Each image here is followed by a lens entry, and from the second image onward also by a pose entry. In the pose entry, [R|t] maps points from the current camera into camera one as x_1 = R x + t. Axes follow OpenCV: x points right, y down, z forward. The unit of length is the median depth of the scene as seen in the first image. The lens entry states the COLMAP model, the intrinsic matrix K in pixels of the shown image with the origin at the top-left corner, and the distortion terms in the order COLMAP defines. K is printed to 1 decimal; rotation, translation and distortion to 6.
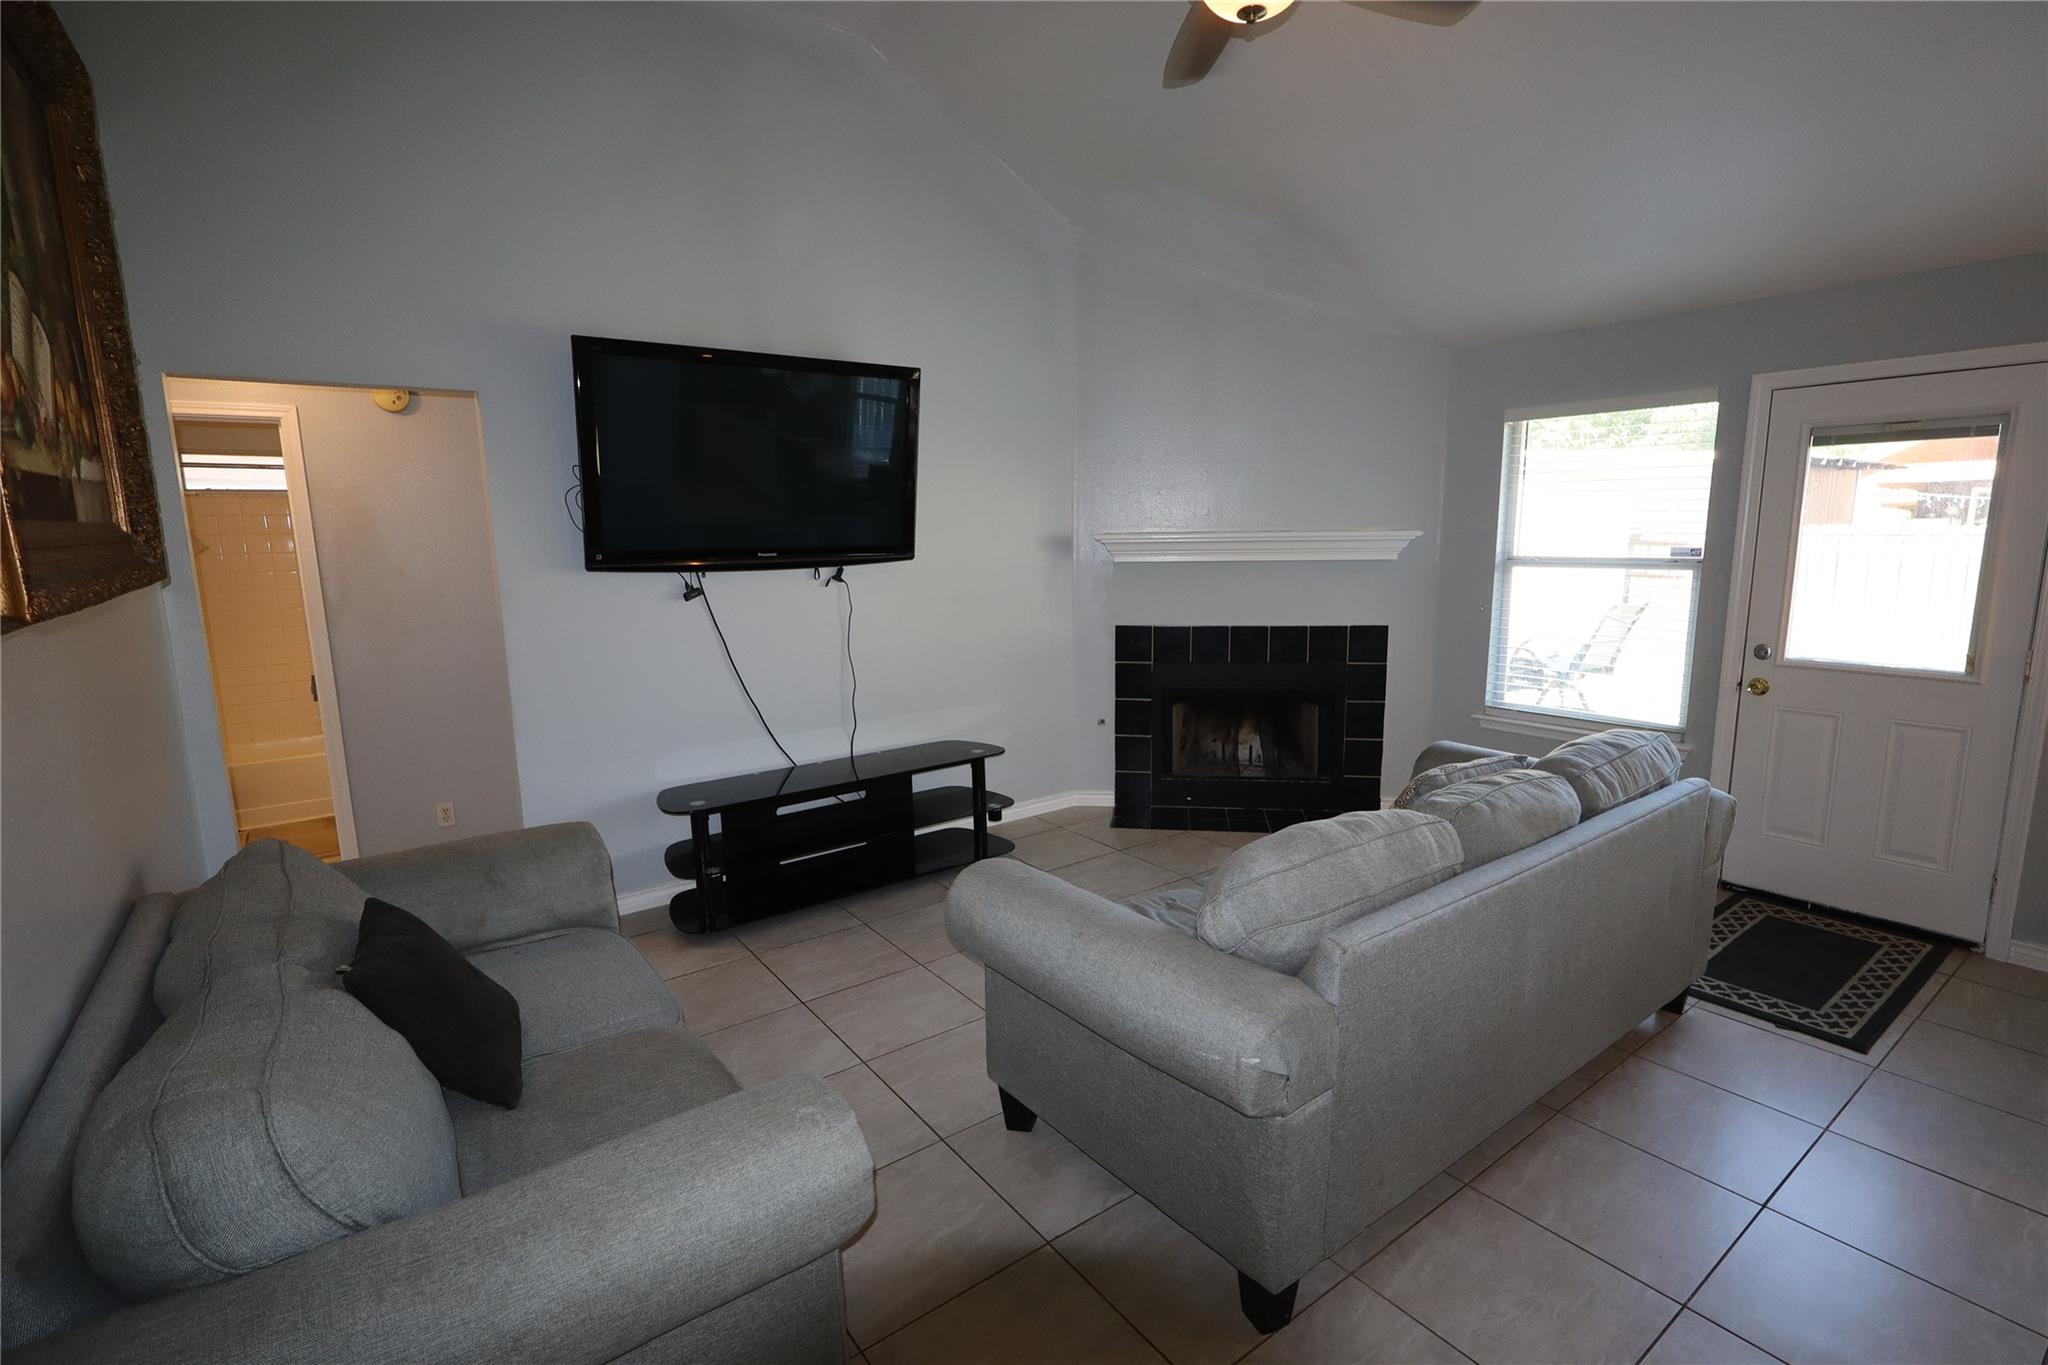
lens RADIAL K [[947.1, 0, 1032.7], [0, 947.1, 685.6], [0, 0, 1]] dist [-0.006164, 0.000890]
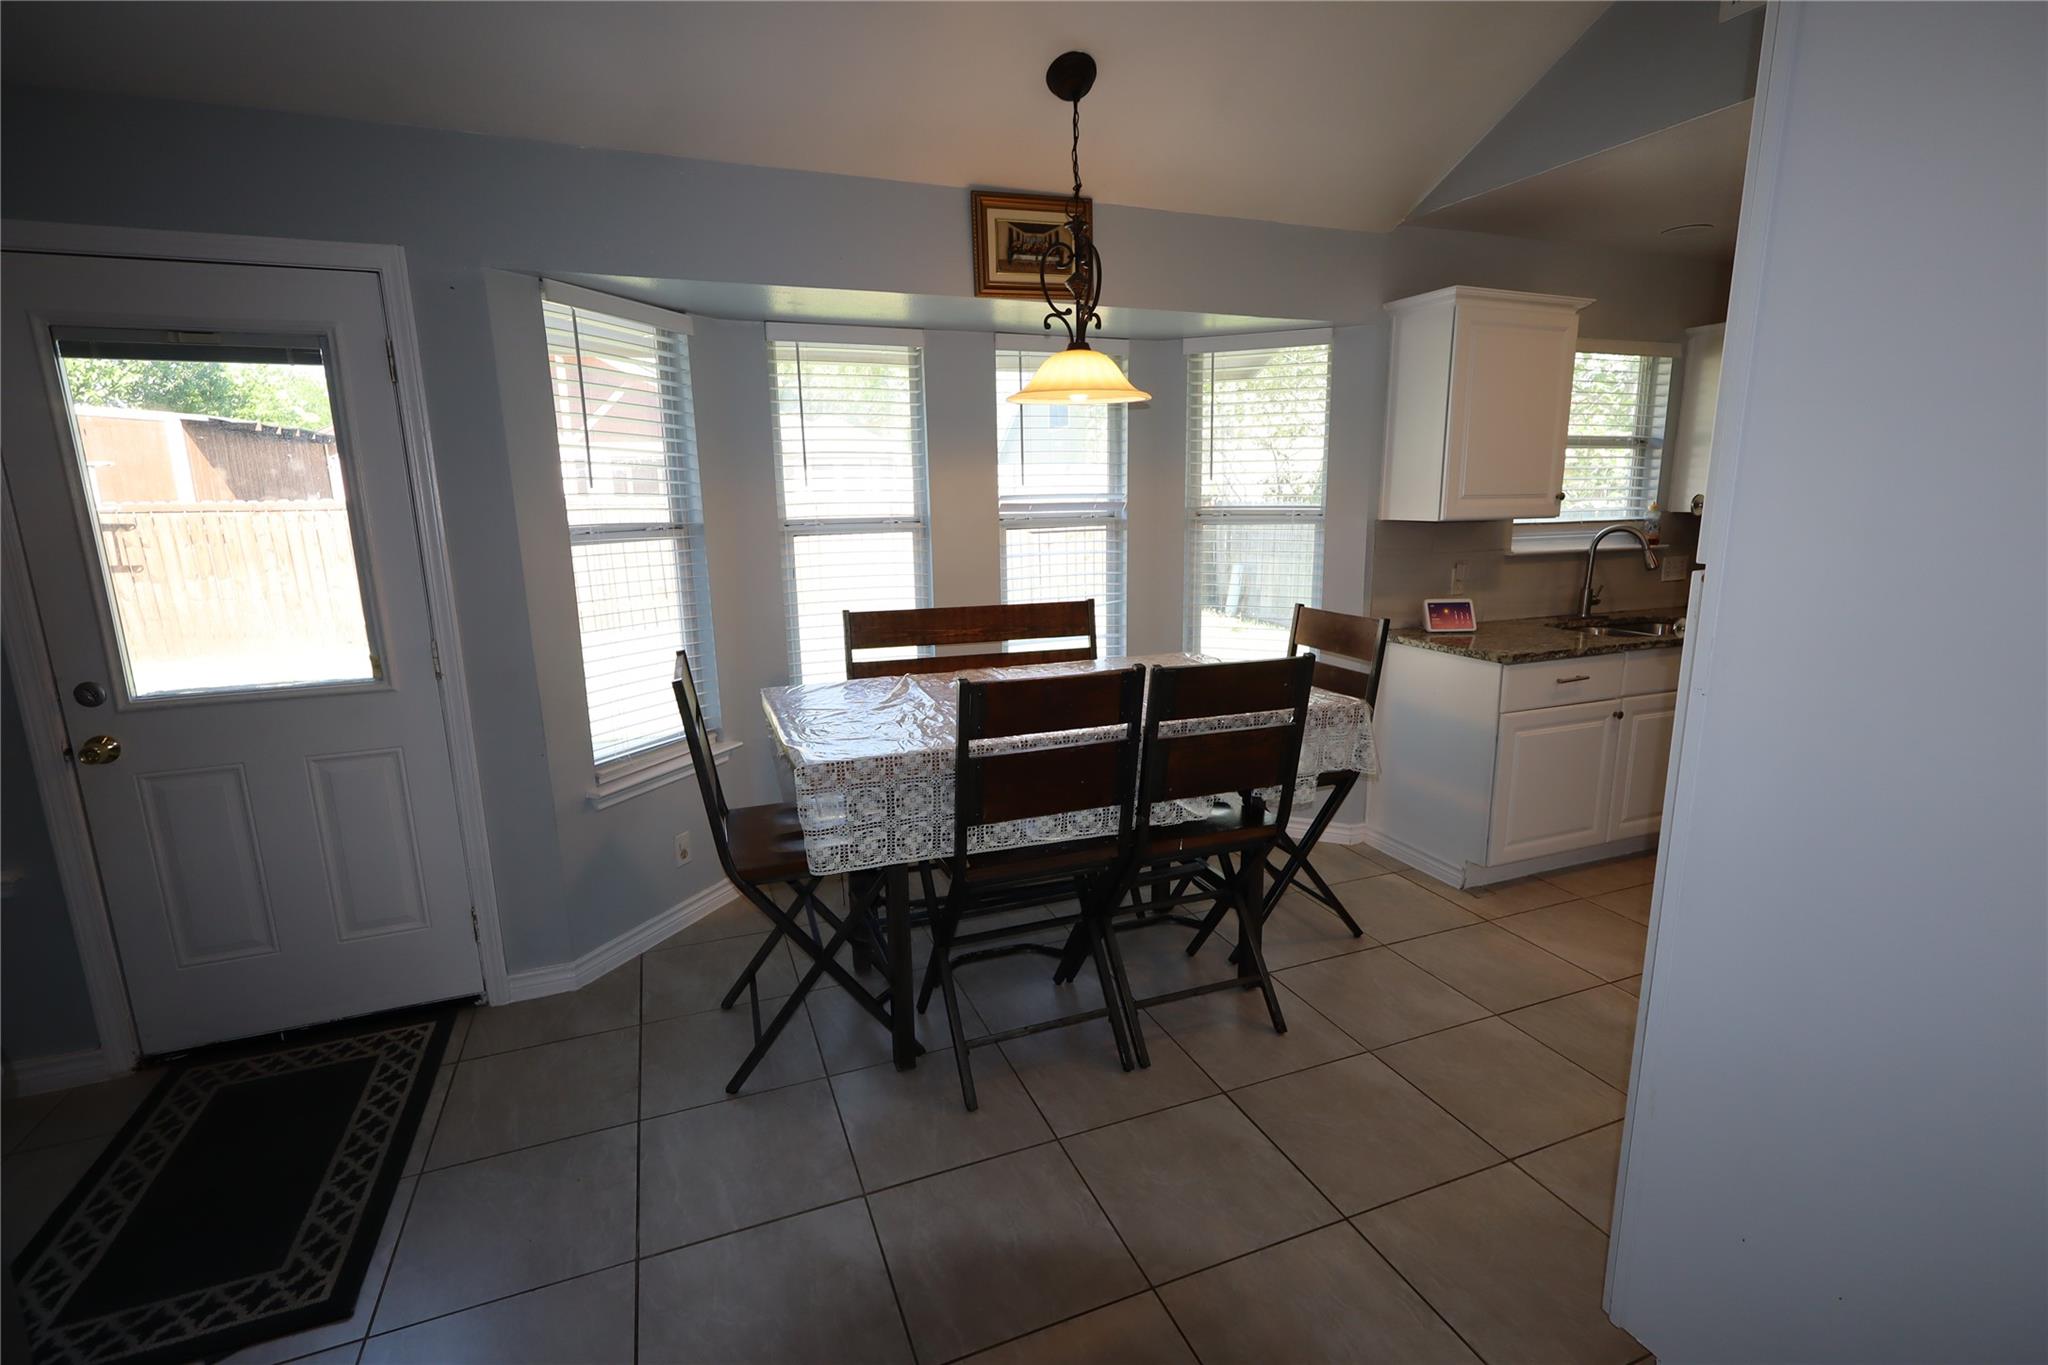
lens RADIAL K [[947.1, 0, 1032.7], [0, 947.1, 685.6], [0, 0, 1]] dist [-0.006164, 0.000890]
pose [[0.252171, -0.189072, 0.949032, 0.345434], [0.168597, 0.974311, 0.149310, -0.029284], [-0.952882, 0.122352, 0.277570, 0.241905]]
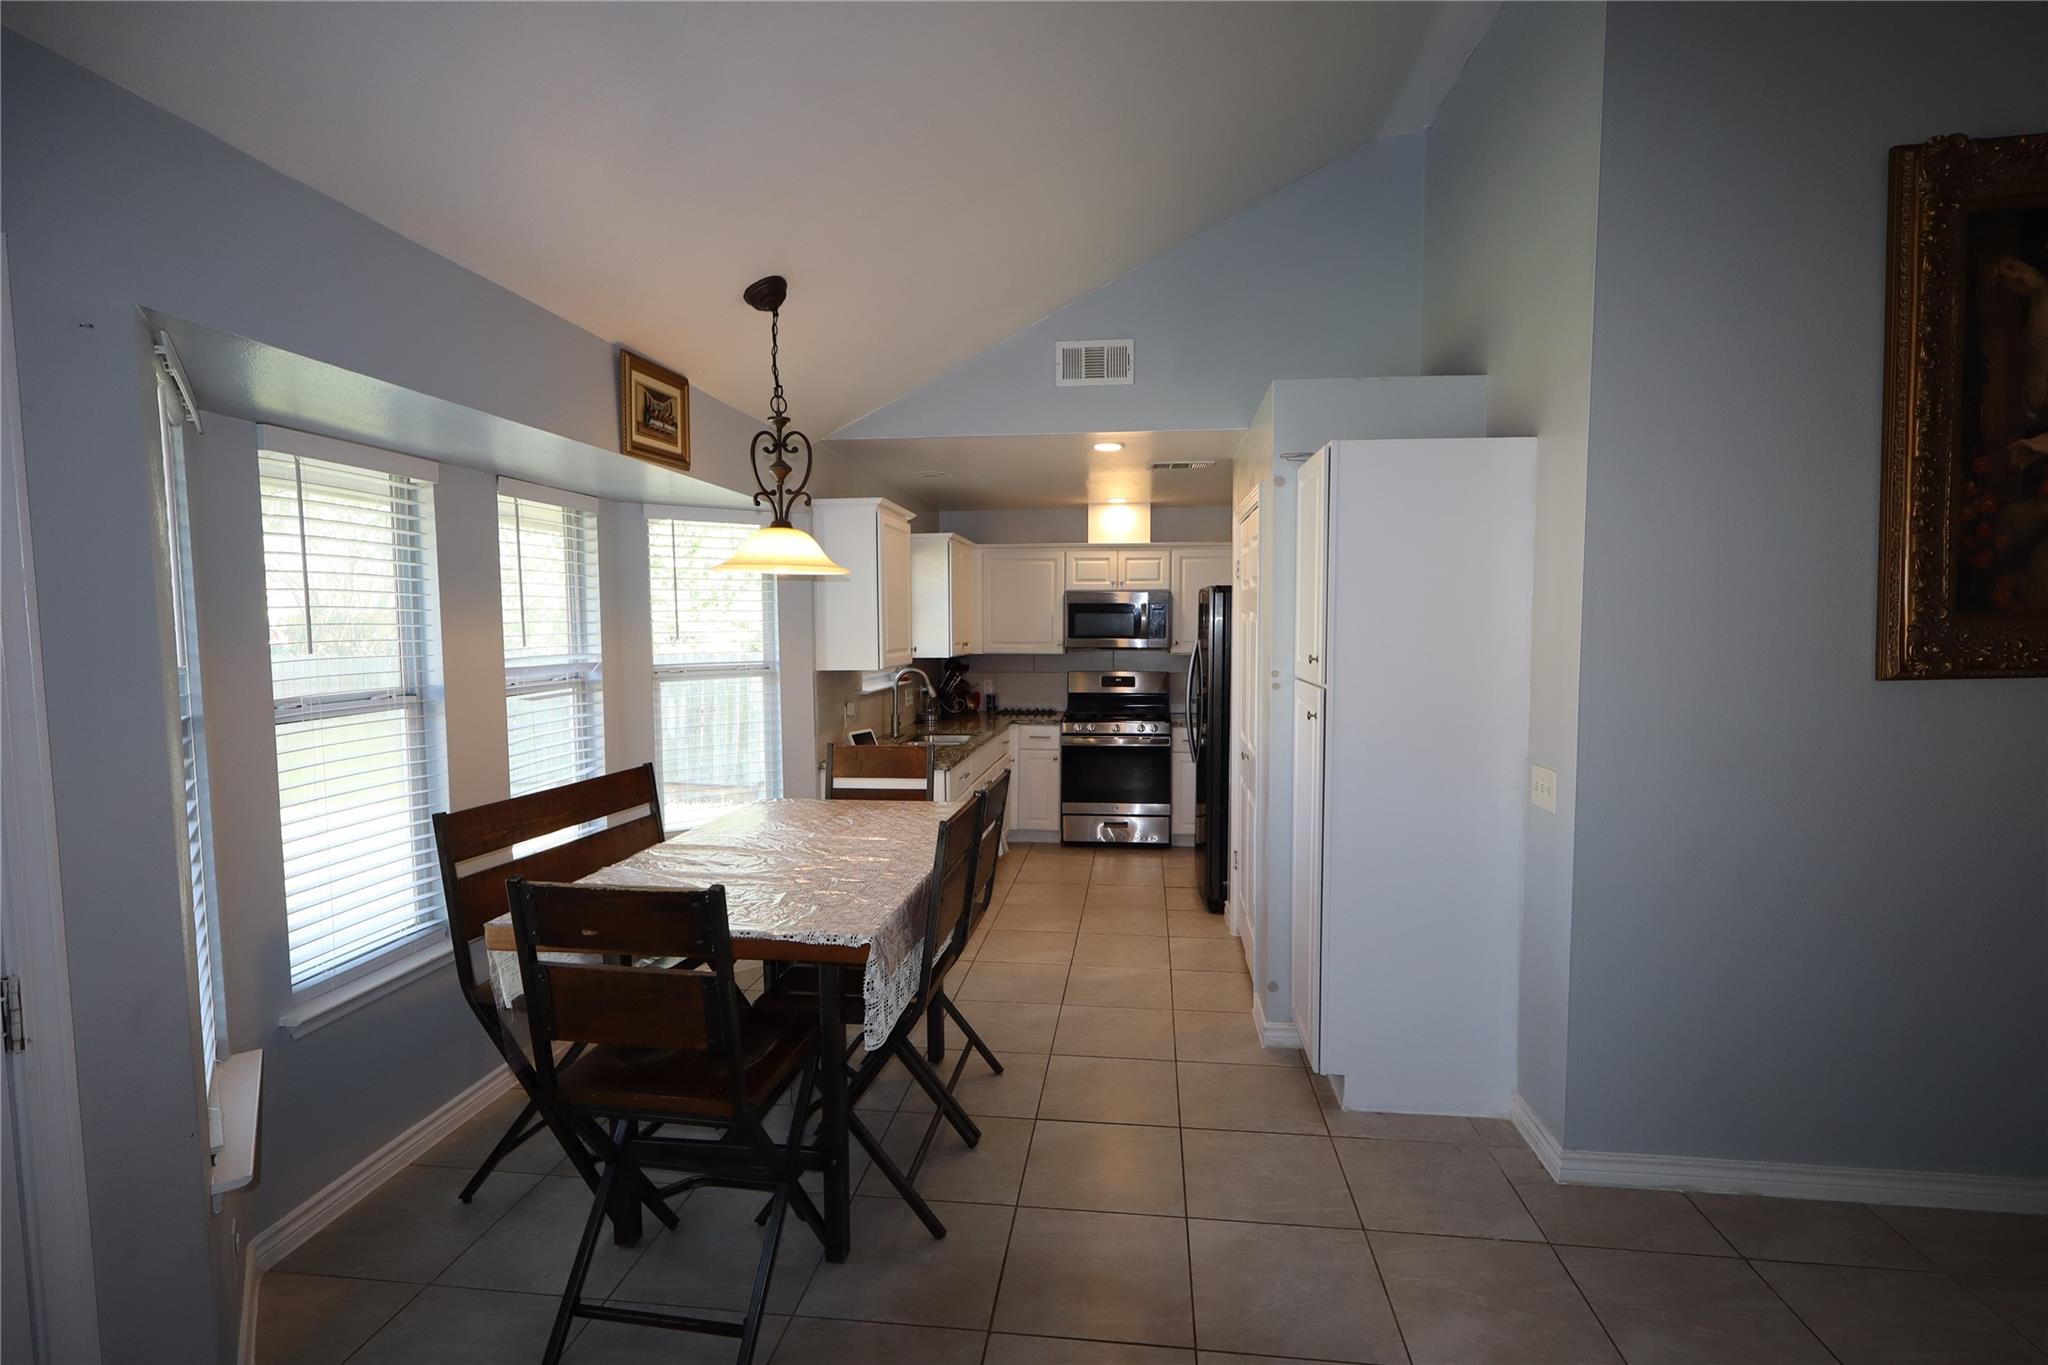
lens RADIAL K [[943.8, 0, 1034.1], [0, 943.8, 685.0], [0, 0, 1]] dist [0.000087, 0.001368]
pose [[-0.731224, -0.027429, 0.681585, 0.392185], [0.128578, 0.975738, 0.177208, -0.147020], [-0.669910, 0.217215, -0.709957, 0.813588]]
